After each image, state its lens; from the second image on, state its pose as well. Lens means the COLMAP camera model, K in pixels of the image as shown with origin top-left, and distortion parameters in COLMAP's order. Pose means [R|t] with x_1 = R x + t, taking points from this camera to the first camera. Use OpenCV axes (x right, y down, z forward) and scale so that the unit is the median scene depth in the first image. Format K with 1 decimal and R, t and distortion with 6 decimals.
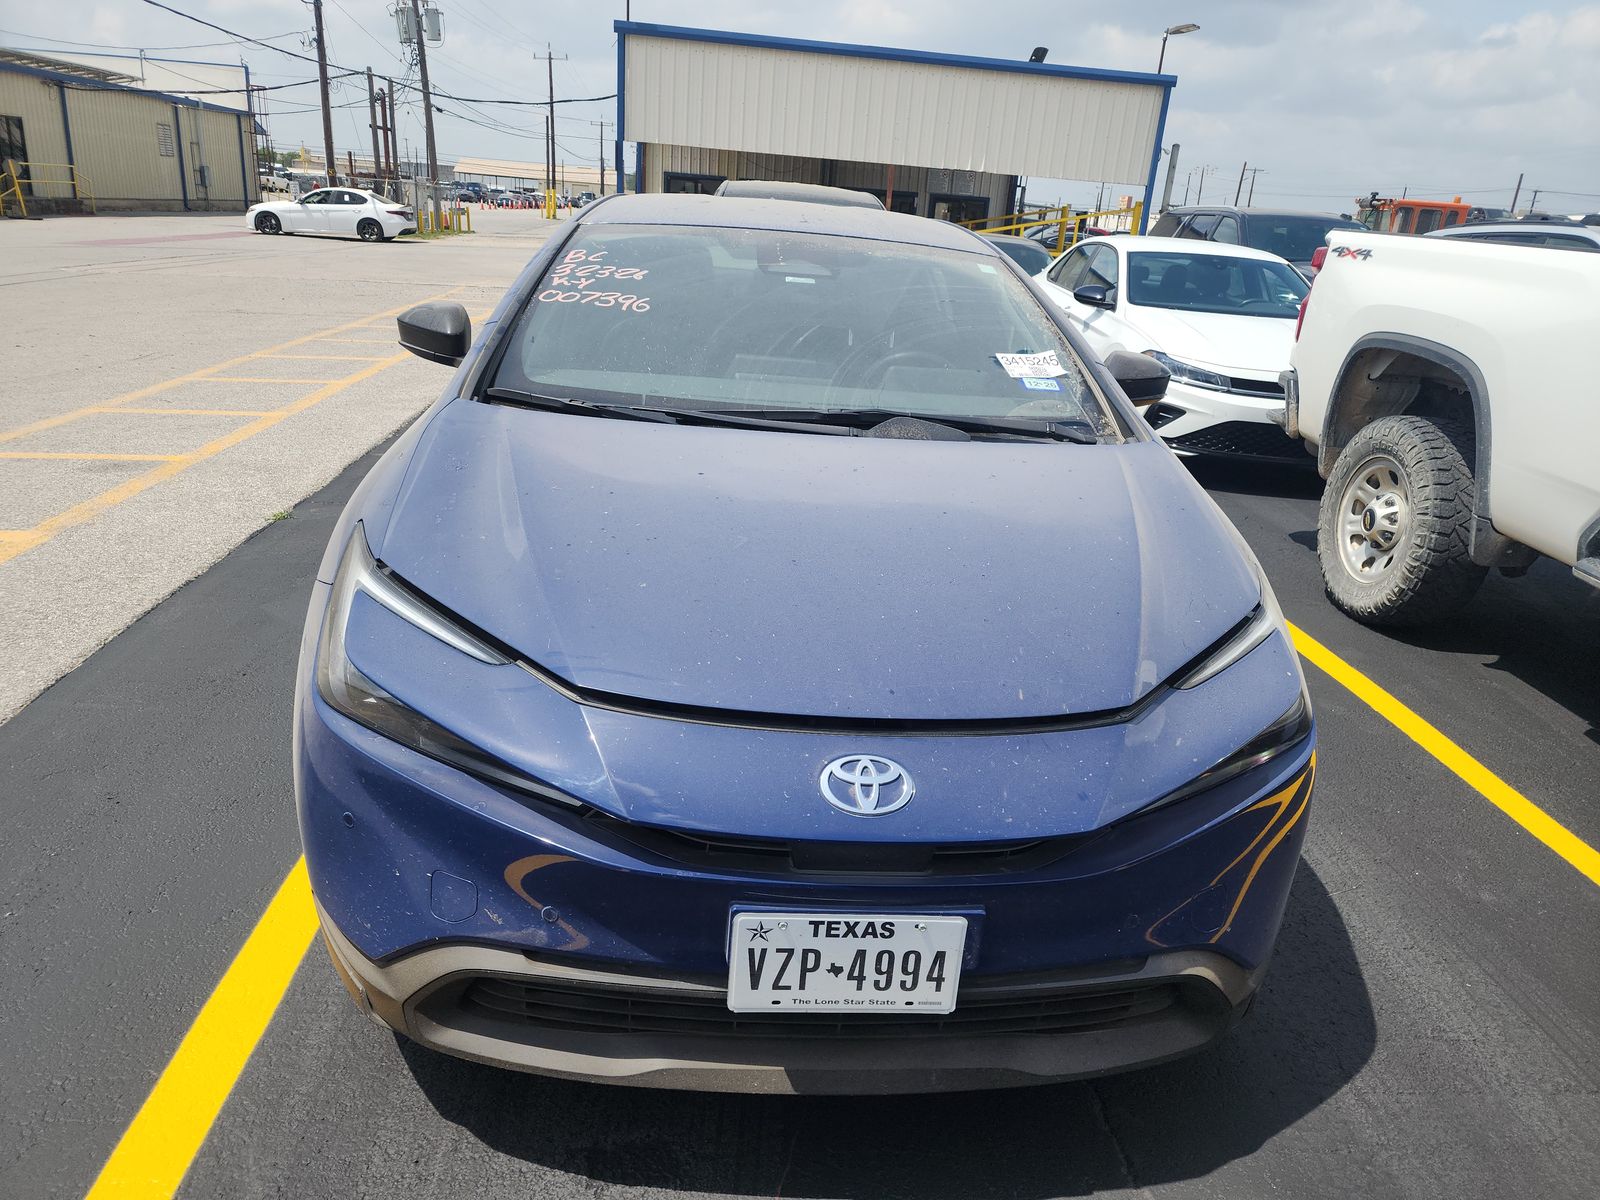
lens RADIAL K [[1090.8, 0, 811.9], [0, 1090.8, 611.7], [0, 0, 1]] dist [0.044049, -0.036586]
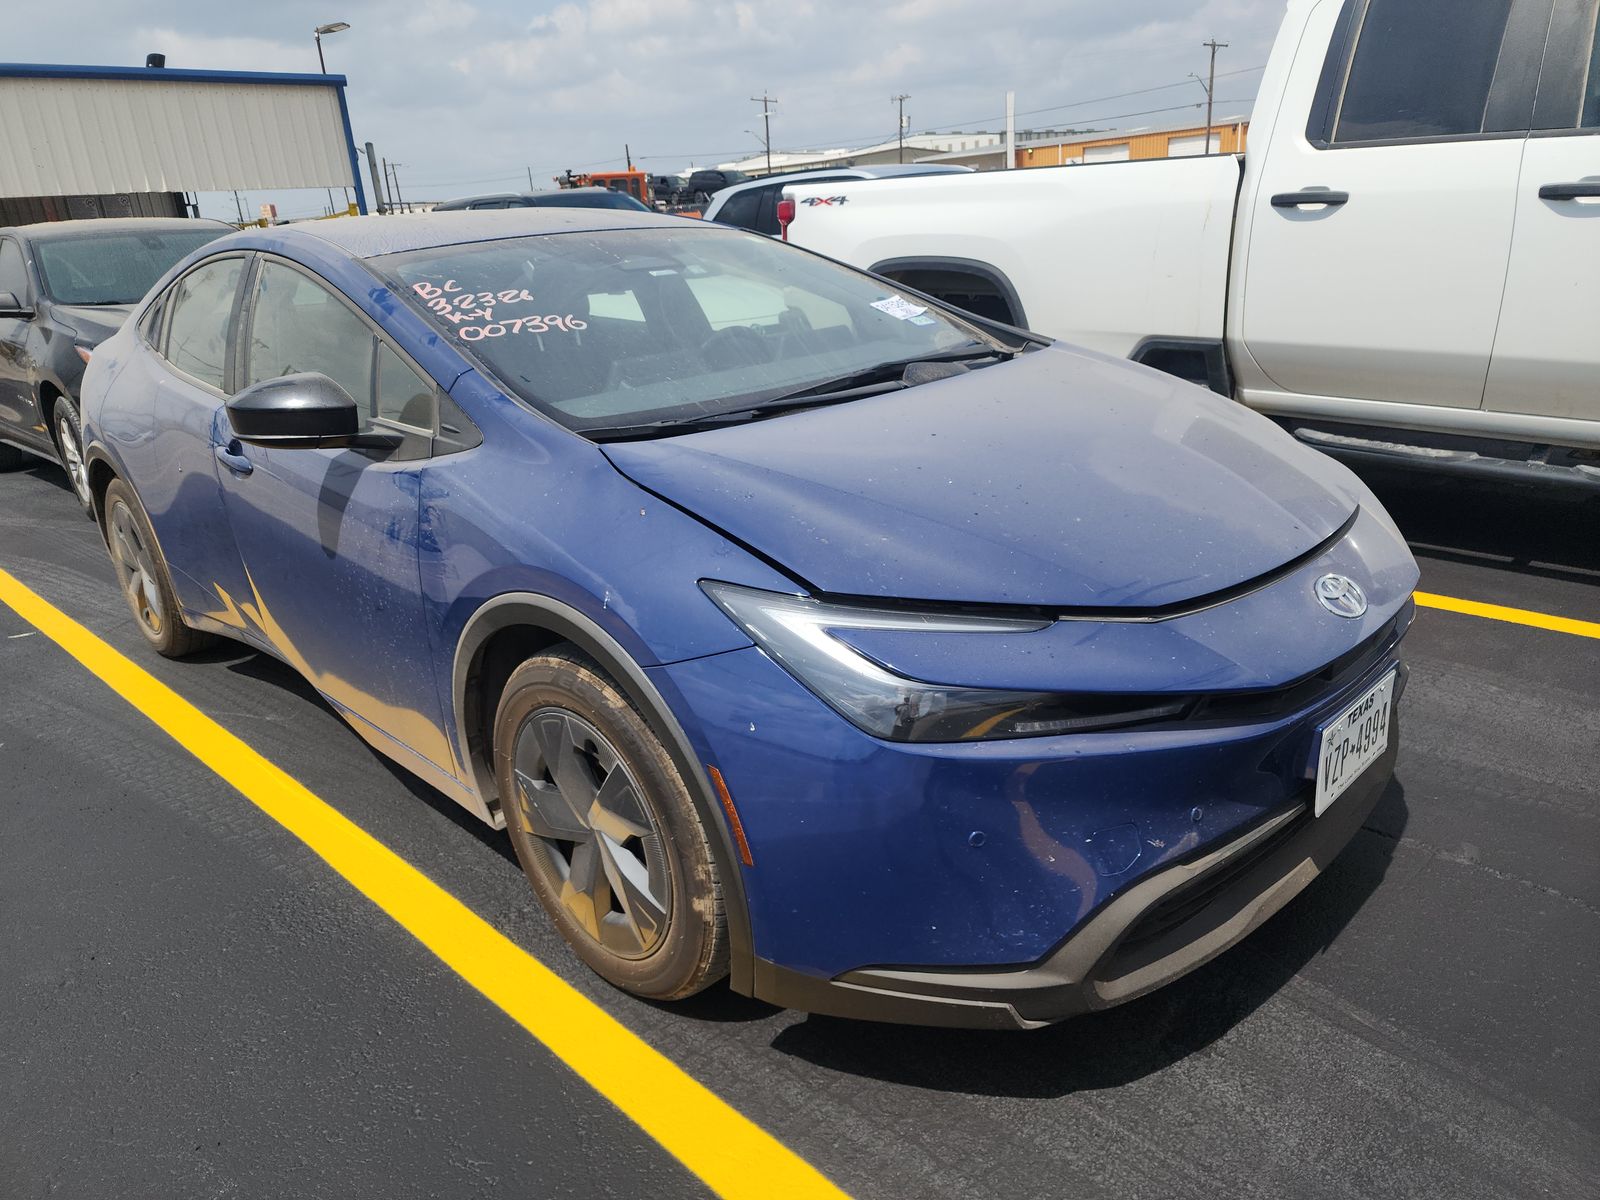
lens RADIAL K [[1090.8, 0, 812.5], [0, 1090.8, 596.2], [0, 0, 1]] dist [0.044049, -0.036586]
pose [[0.752221, -0.333102, 0.568513, -0.342207], [0.338343, 0.935637, 0.100532, -0.052250], [-0.565410, 0.116730, 0.816509, 0.096961]]
